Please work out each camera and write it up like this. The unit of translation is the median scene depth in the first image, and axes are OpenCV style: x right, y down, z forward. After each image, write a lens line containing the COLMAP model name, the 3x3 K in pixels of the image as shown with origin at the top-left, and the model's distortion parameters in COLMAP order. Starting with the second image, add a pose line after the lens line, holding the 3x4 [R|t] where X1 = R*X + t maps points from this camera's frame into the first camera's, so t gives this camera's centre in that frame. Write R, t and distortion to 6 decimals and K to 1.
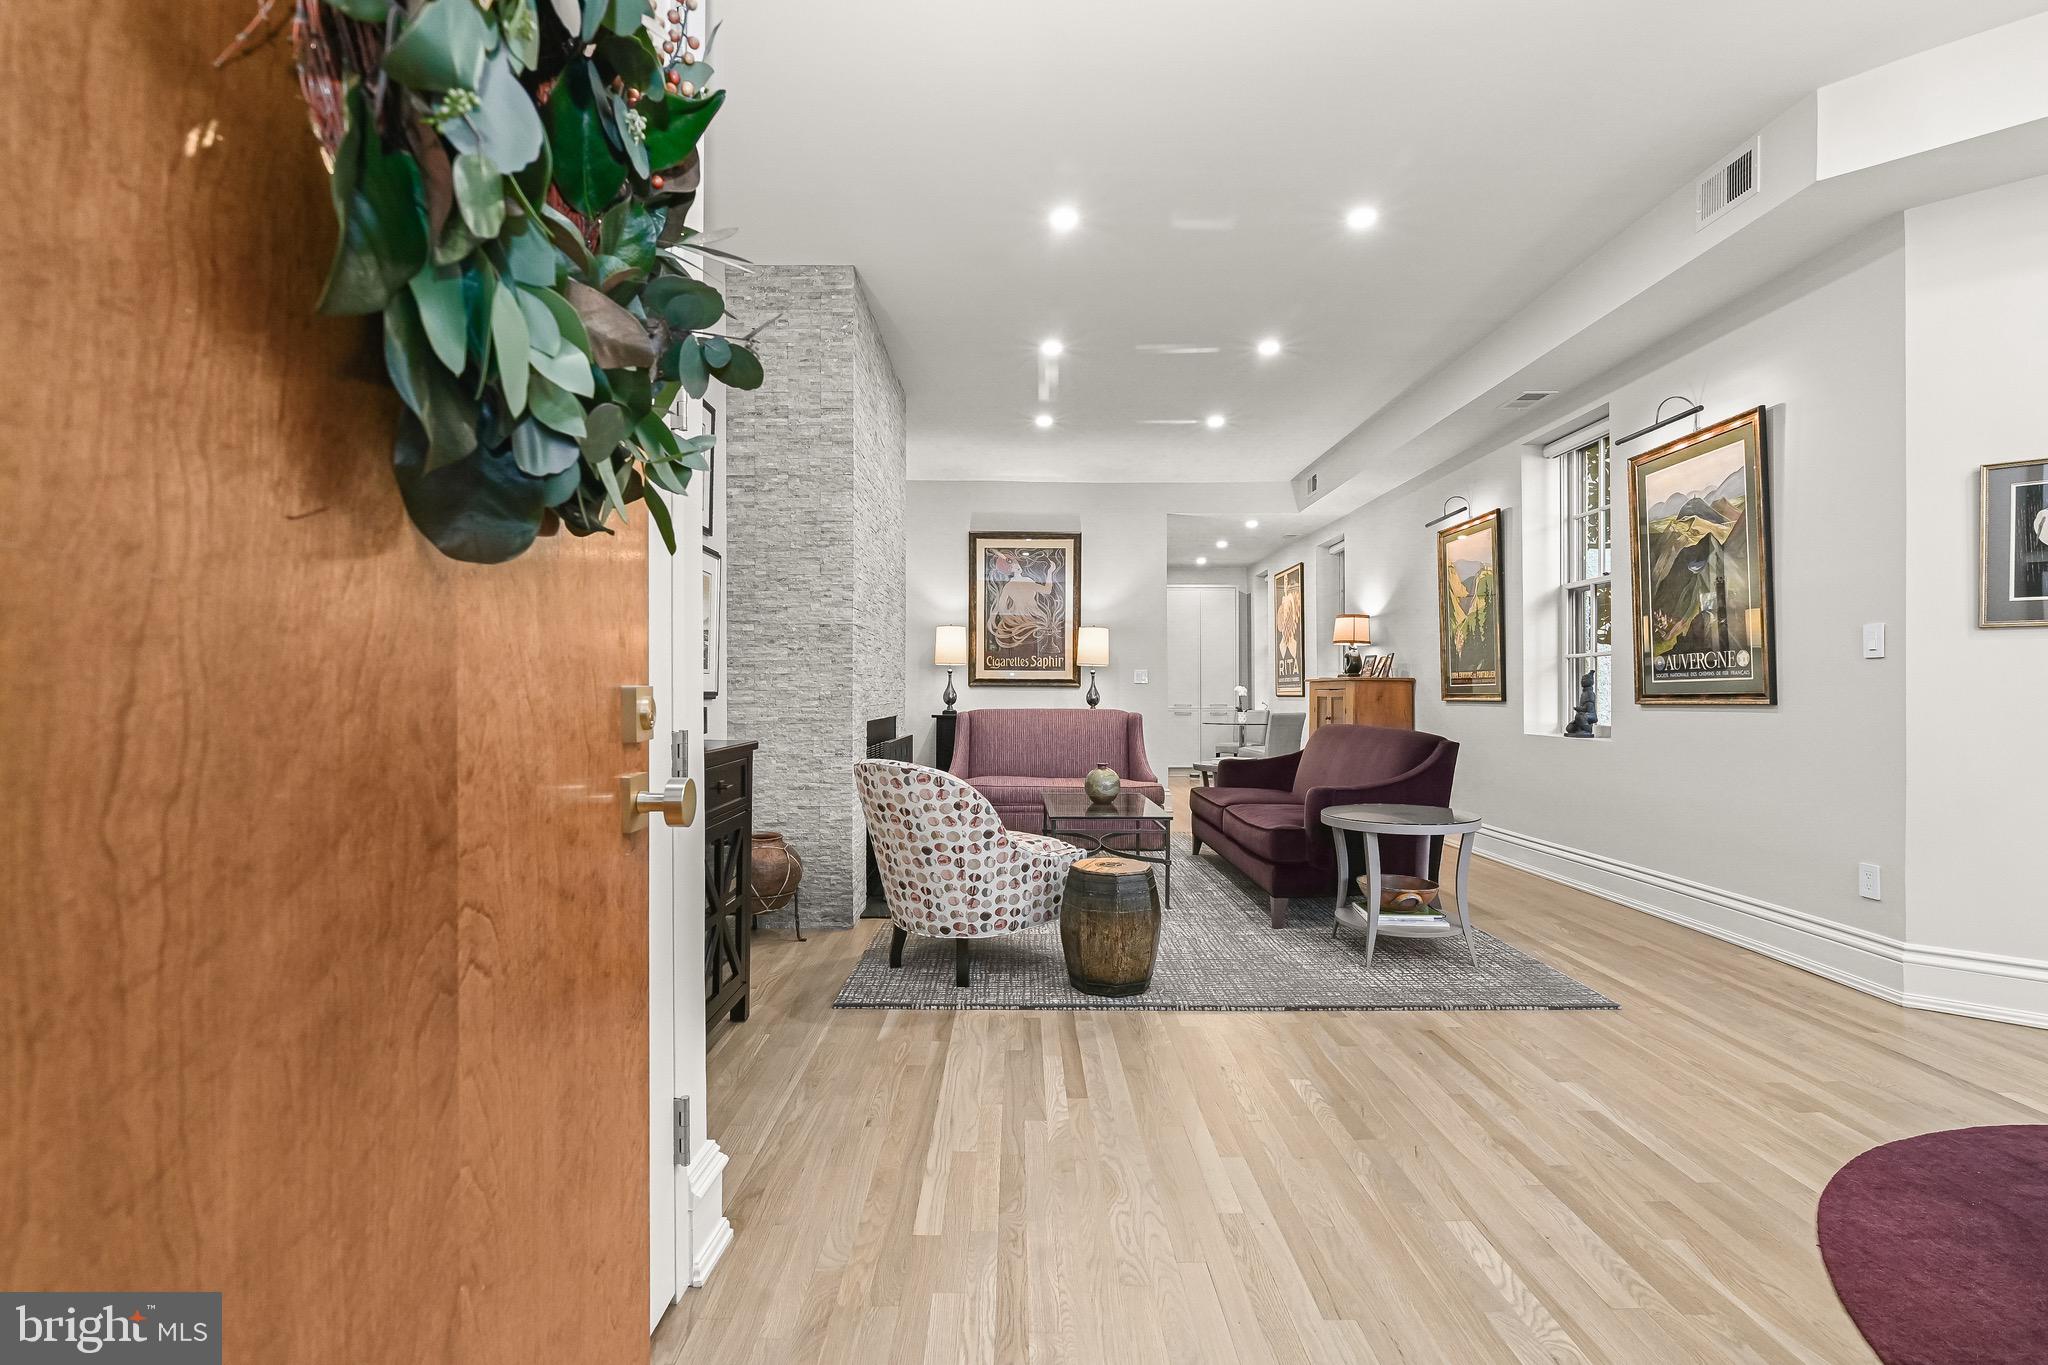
lens RADIAL K [[933.5, 0, 992.7], [0, 933.5, 691.7], [0, 0, 1]] dist [-0.005931, 0.001161]
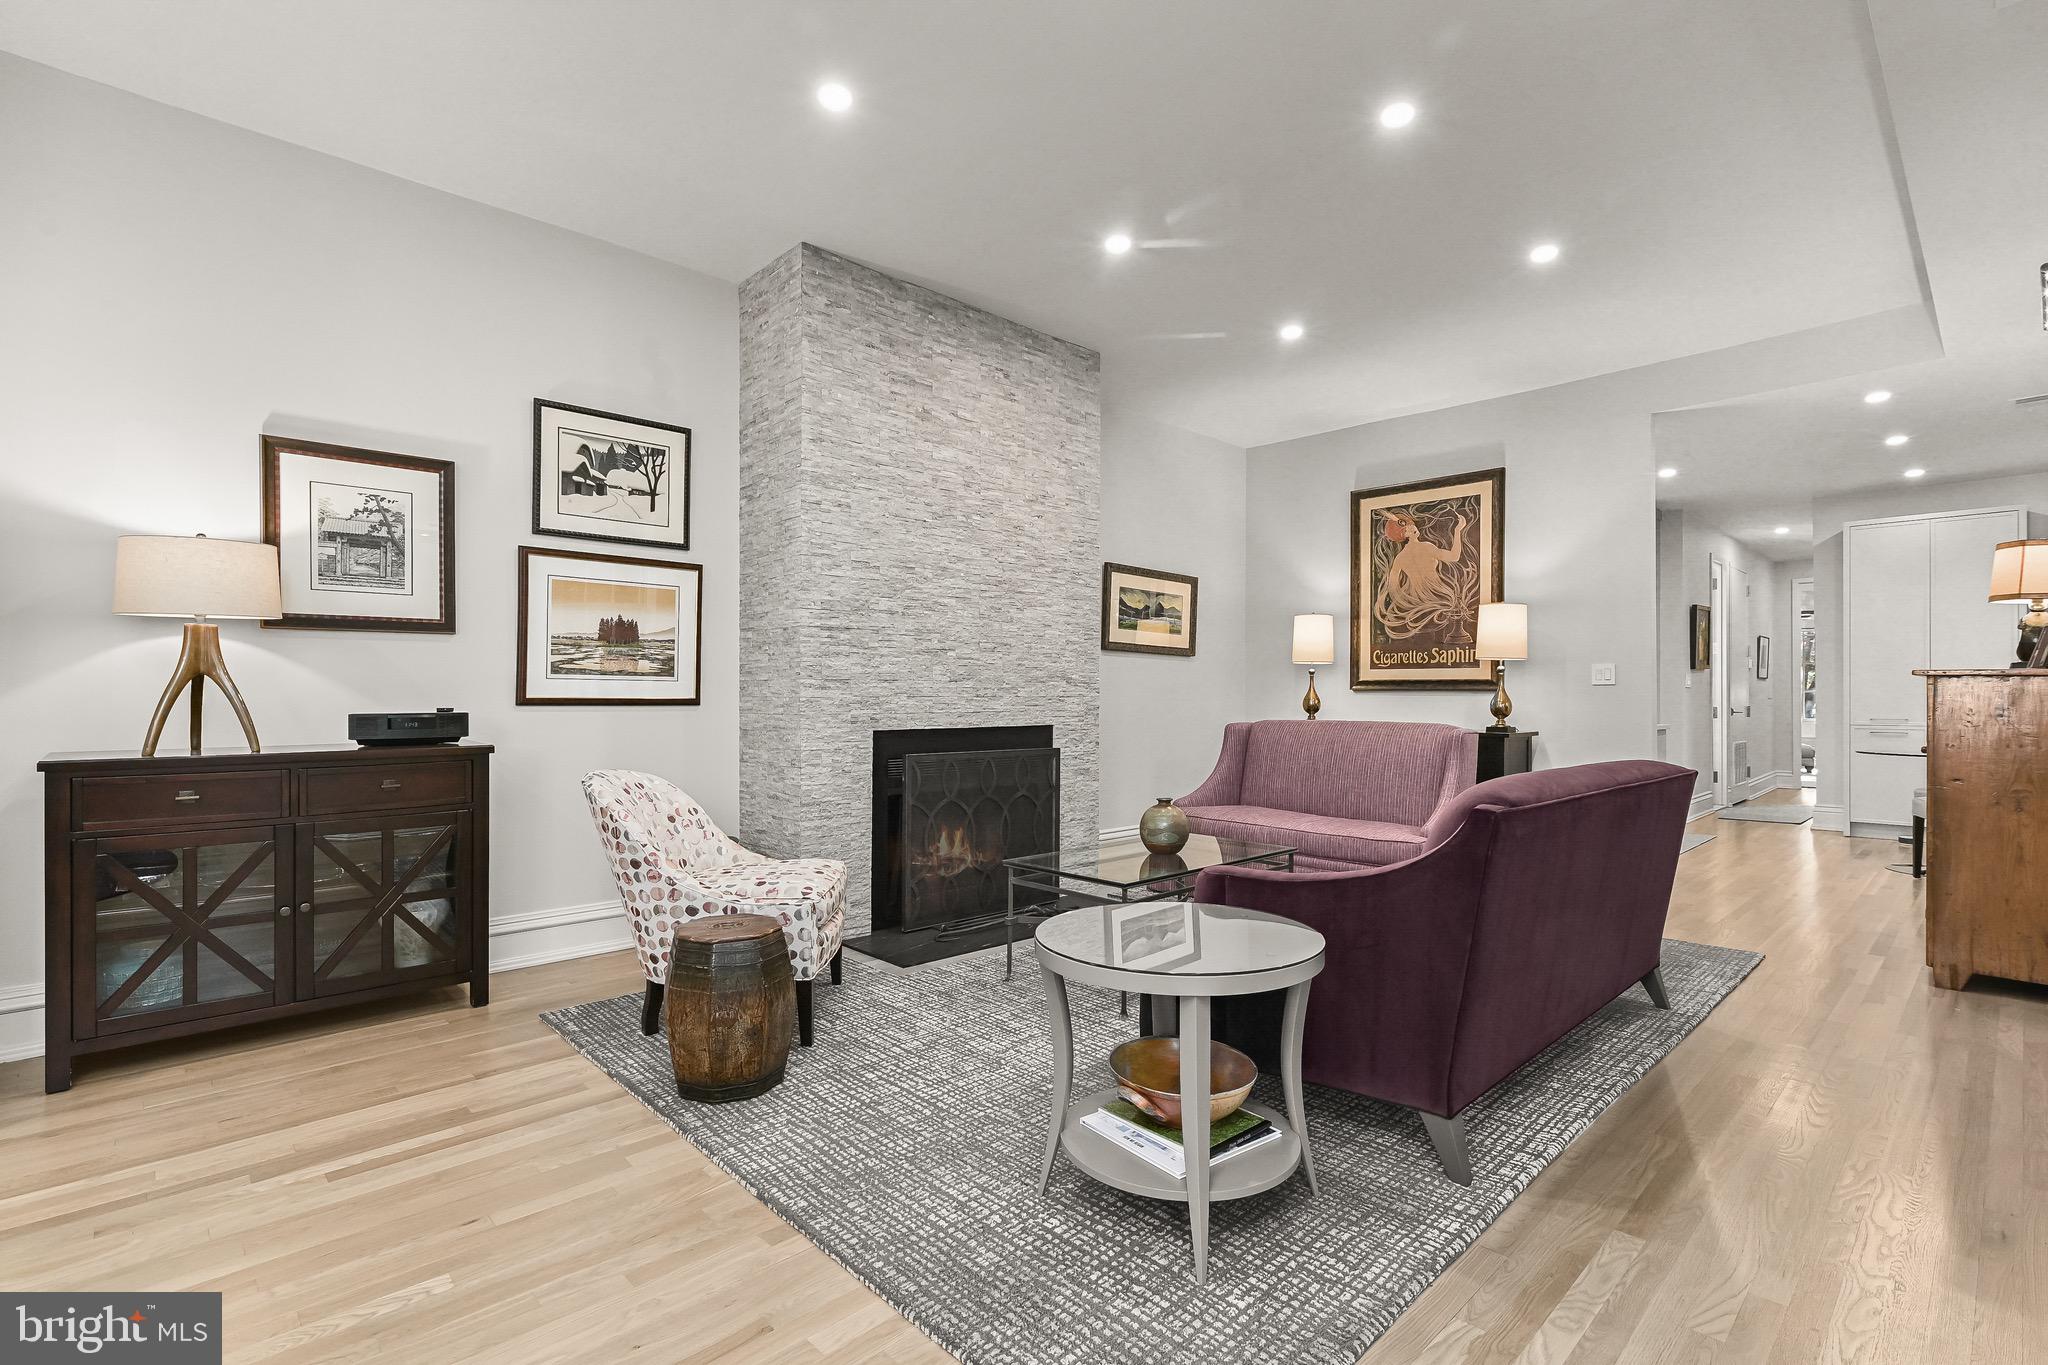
lens RADIAL K [[933.5, 0, 1022.7], [0, 933.5, 691.9], [0, 0, 1]] dist [-0.005931, 0.001161]
pose [[0.694782, -0.001682, -0.719218, 0.344487], [-0.000758, 0.999995, -0.003070, -0.001716], [0.719220, 0.002678, 0.694777, 0.260709]]
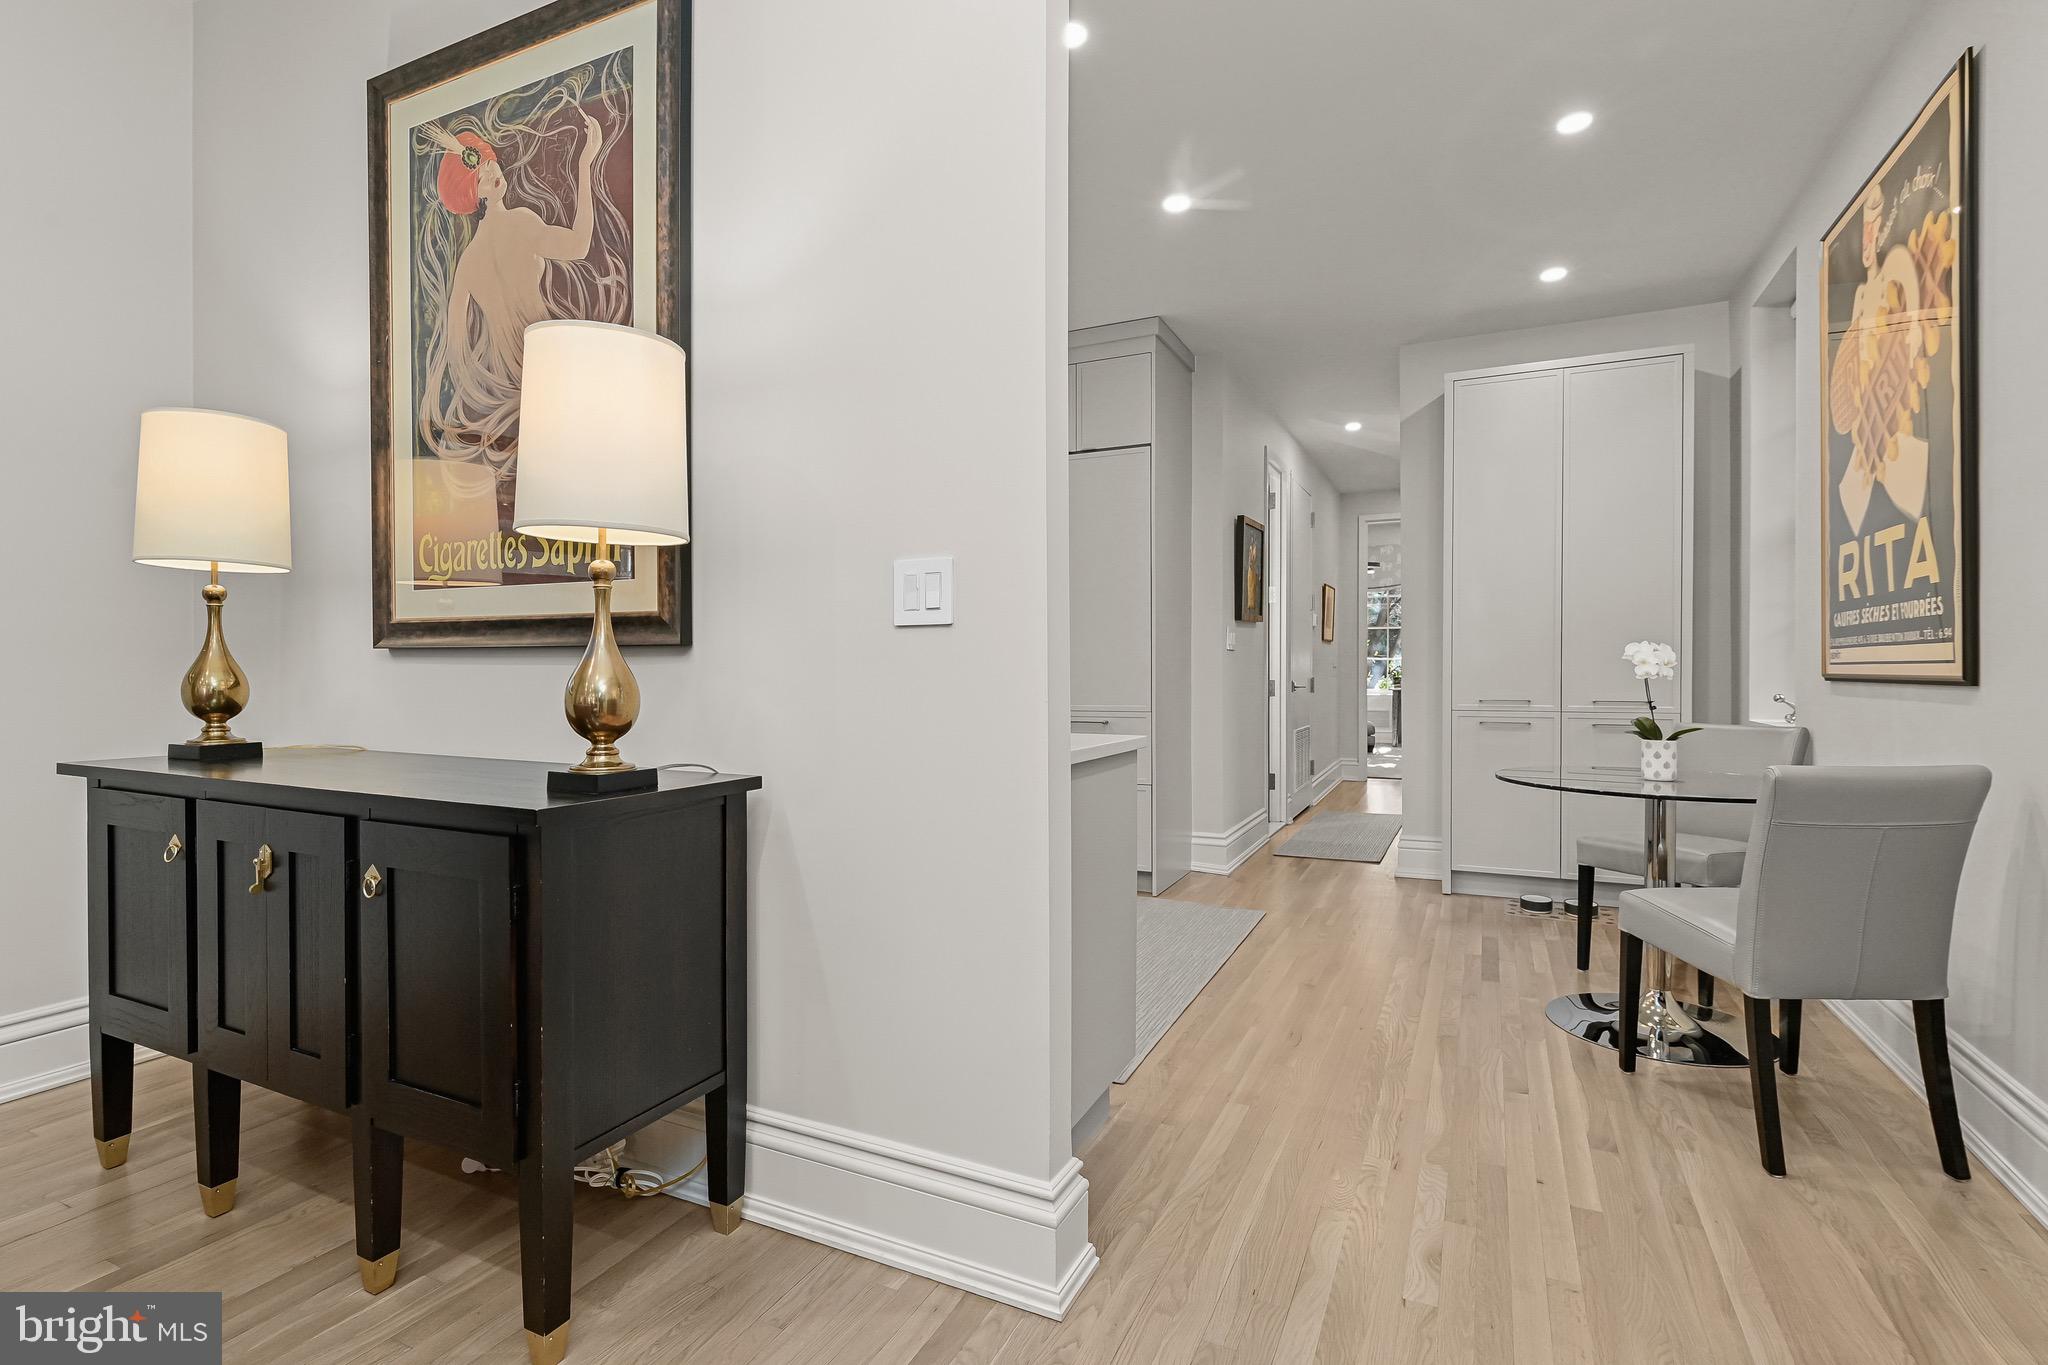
lens RADIAL K [[961.2, 0, 1017.7], [0, 961.2, 676.6], [0, 0, 1]] dist [-0.015522, -0.000093]
pose [[0.905882, 0.002092, -0.423525, 0.263811], [0.003209, 0.999925, 0.011804, -0.000754], [0.423518, -0.012052, 0.905808, 0.825681]]
